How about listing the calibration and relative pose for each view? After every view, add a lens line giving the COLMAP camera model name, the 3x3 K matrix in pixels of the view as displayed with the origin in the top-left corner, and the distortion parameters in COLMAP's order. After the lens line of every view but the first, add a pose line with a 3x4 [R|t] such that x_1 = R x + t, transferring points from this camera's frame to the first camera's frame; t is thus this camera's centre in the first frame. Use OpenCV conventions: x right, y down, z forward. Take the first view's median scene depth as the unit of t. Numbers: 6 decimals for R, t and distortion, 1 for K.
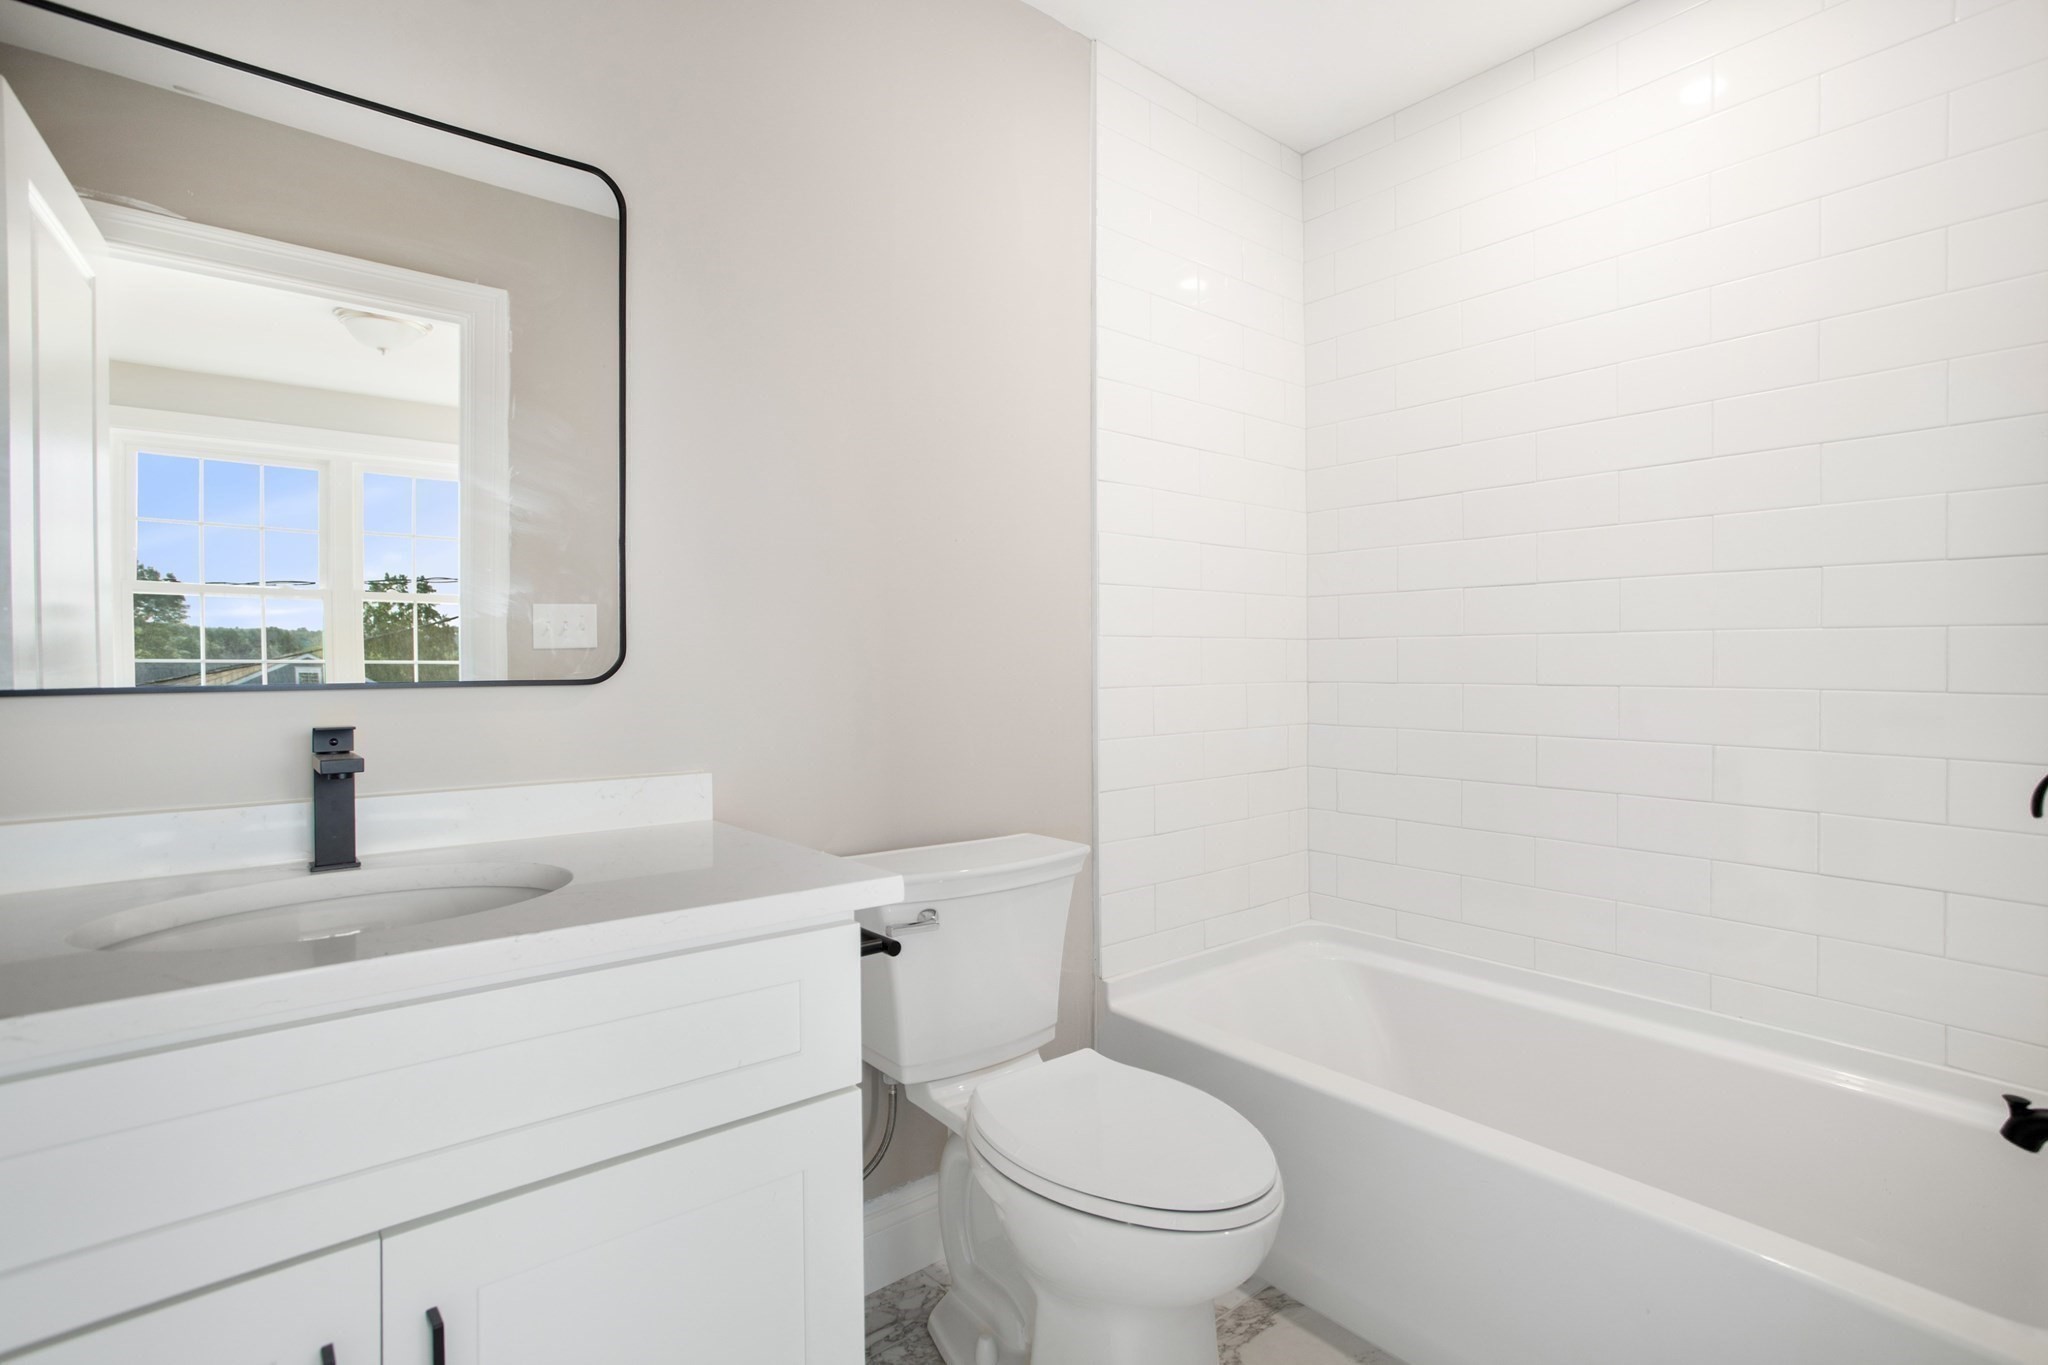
lens RADIAL K [[993.1, 0, 1030.2], [0, 993.1, 641.7], [0, 0, 1]] dist [-0.040858, 0.023855]
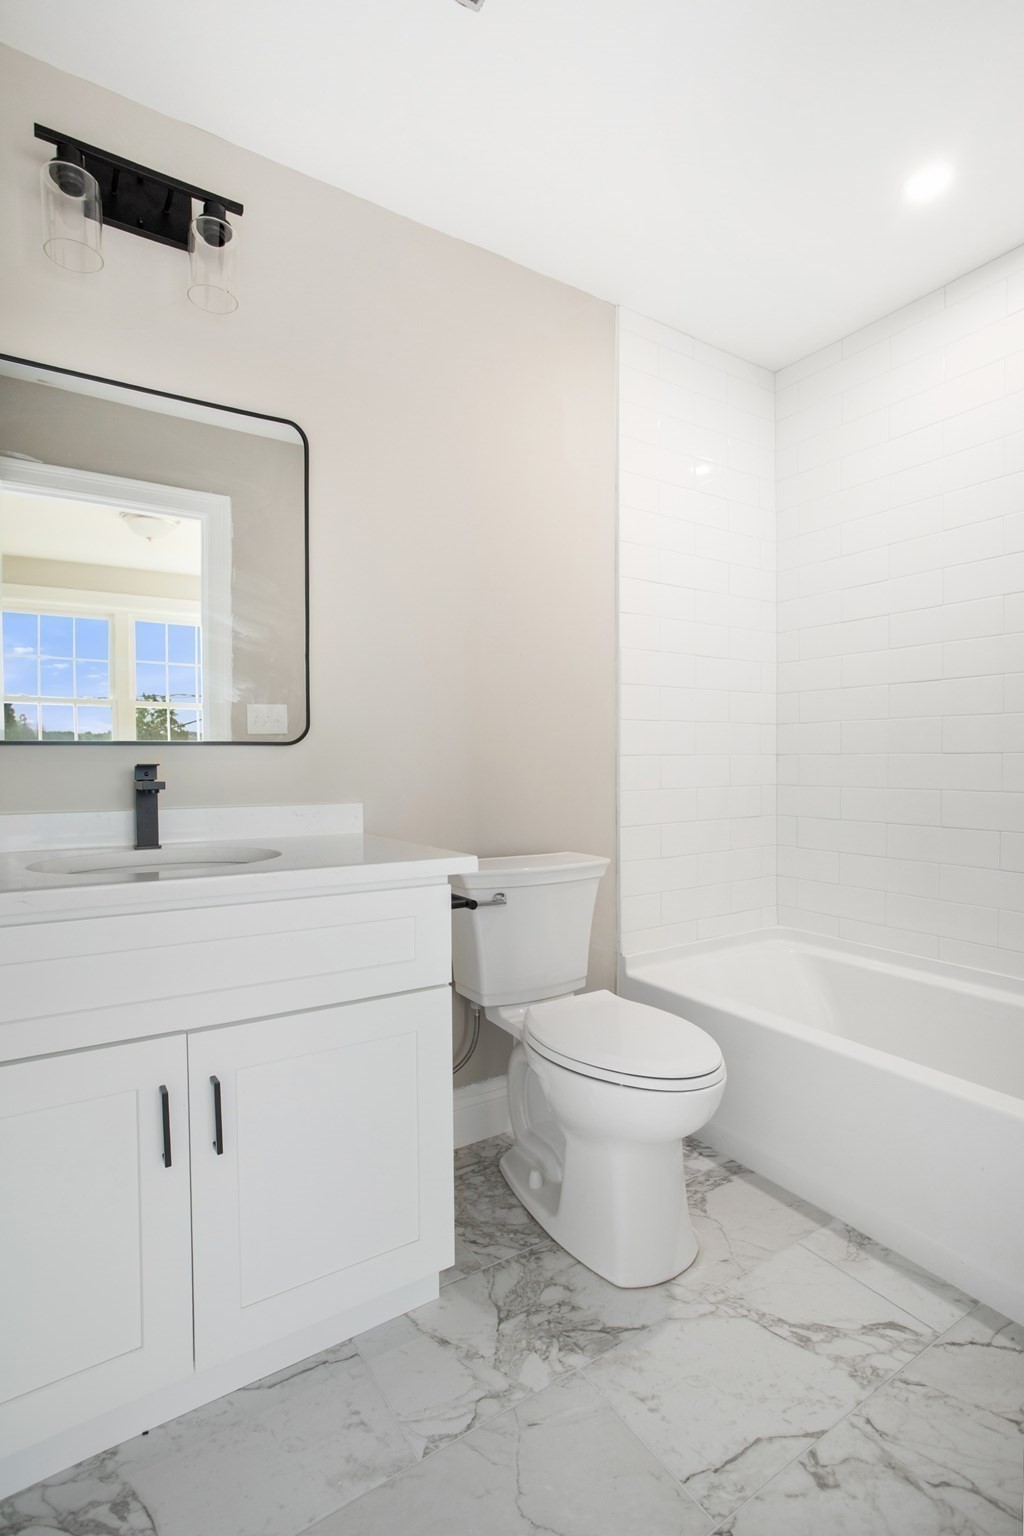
lens RADIAL K [[744.8, 0, 493.2], [0, 744.8, 754.0], [0, 0, 1]] dist [-0.040858, 0.023855]
pose [[0.990671, 0.001470, -0.136264, 0.041754], [0.000865, 0.999854, 0.017073, 0.033109], [0.136270, -0.017032, 0.990525, -0.132722]]
